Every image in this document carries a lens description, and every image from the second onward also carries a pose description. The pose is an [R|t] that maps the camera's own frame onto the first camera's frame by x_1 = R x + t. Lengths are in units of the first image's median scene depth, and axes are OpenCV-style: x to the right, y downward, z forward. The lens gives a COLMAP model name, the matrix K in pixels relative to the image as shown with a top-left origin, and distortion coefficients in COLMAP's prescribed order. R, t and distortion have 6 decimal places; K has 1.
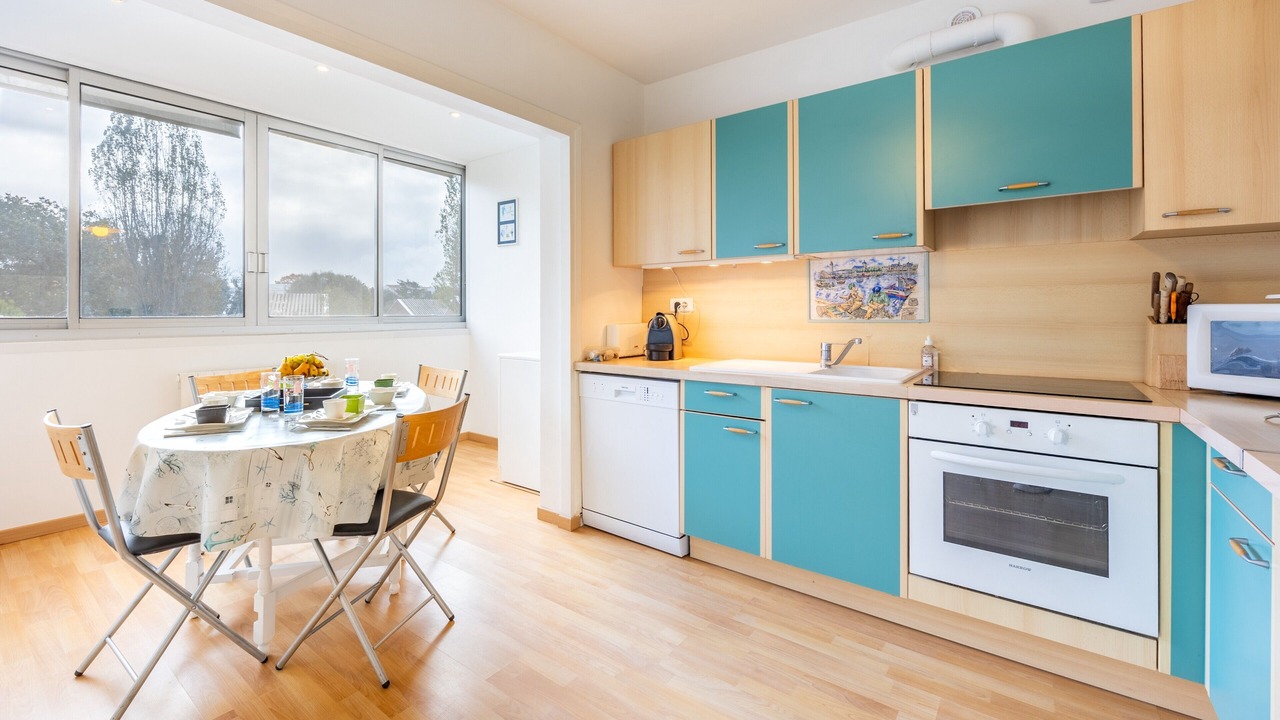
lens RADIAL K [[565.0, 0, 606.0], [0, 565.0, 311.3], [0, 0, 1]] dist [-0.000621, -0.000243]
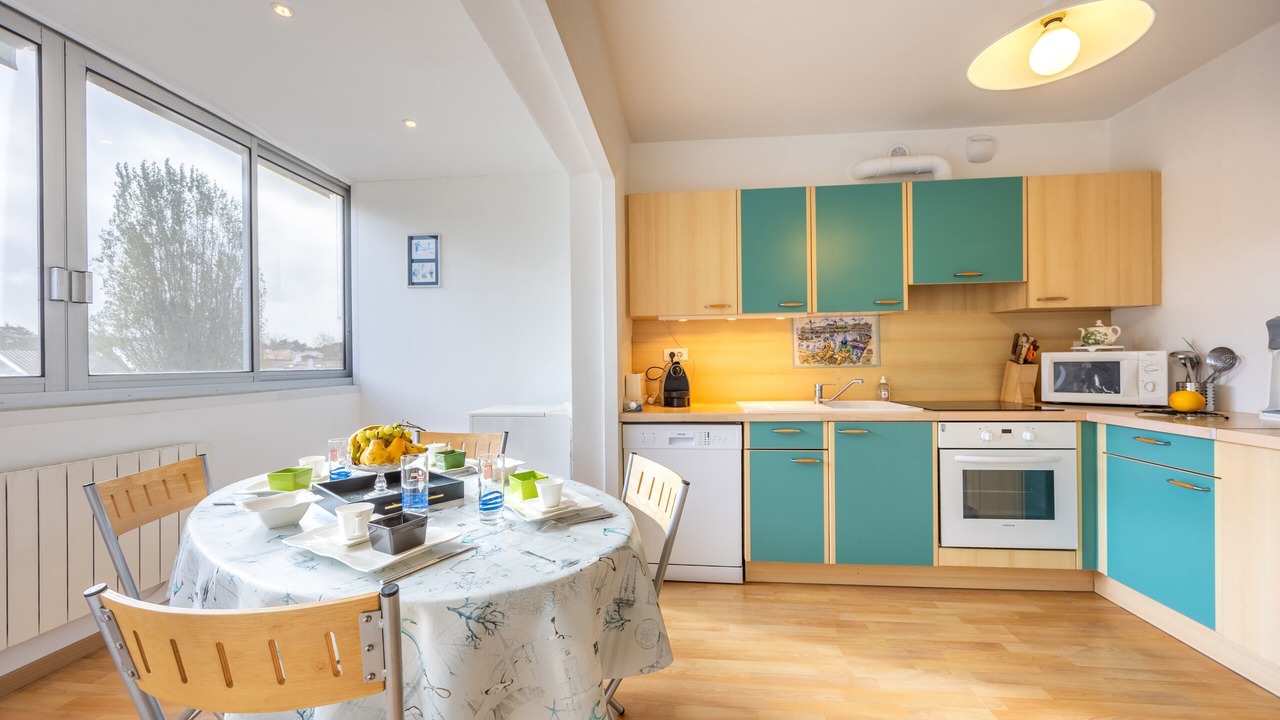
lens RADIAL K [[506.8, 0, 646.7], [0, 506.8, 361.1], [0, 0, 1]] dist [-0.001858, -0.000027]
pose [[0.825879, -0.008632, 0.563782, -0.575891], [0.010928, 0.999940, -0.000698, 0.001142], [-0.563742, 0.006738, 0.825923, 0.290061]]
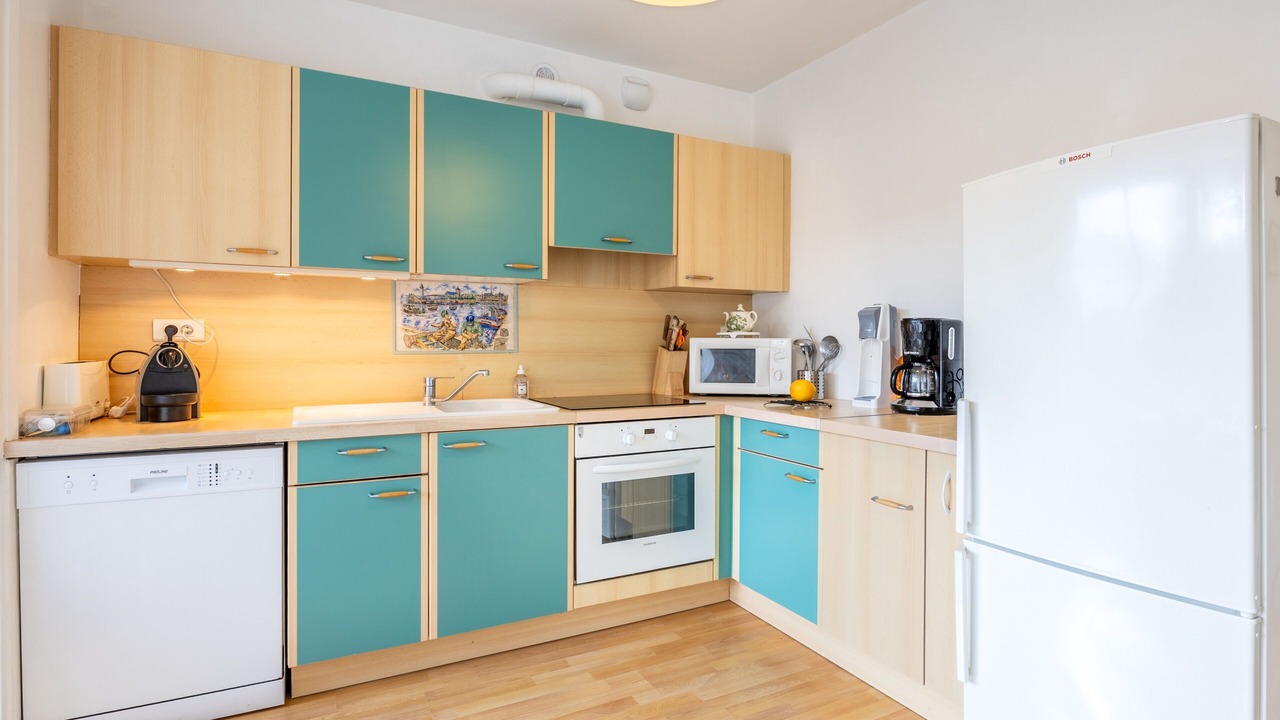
lens RADIAL K [[646.3, 0, 677.8], [0, 646.3, 347.3], [0, 0, 1]] dist [-0.010680, -0.001140]
pose [[0.362549, -0.005068, 0.931951, -0.411271], [-0.004315, 0.999965, 0.007117, 0.000554], [-0.931955, -0.006602, 0.362514, 0.287641]]
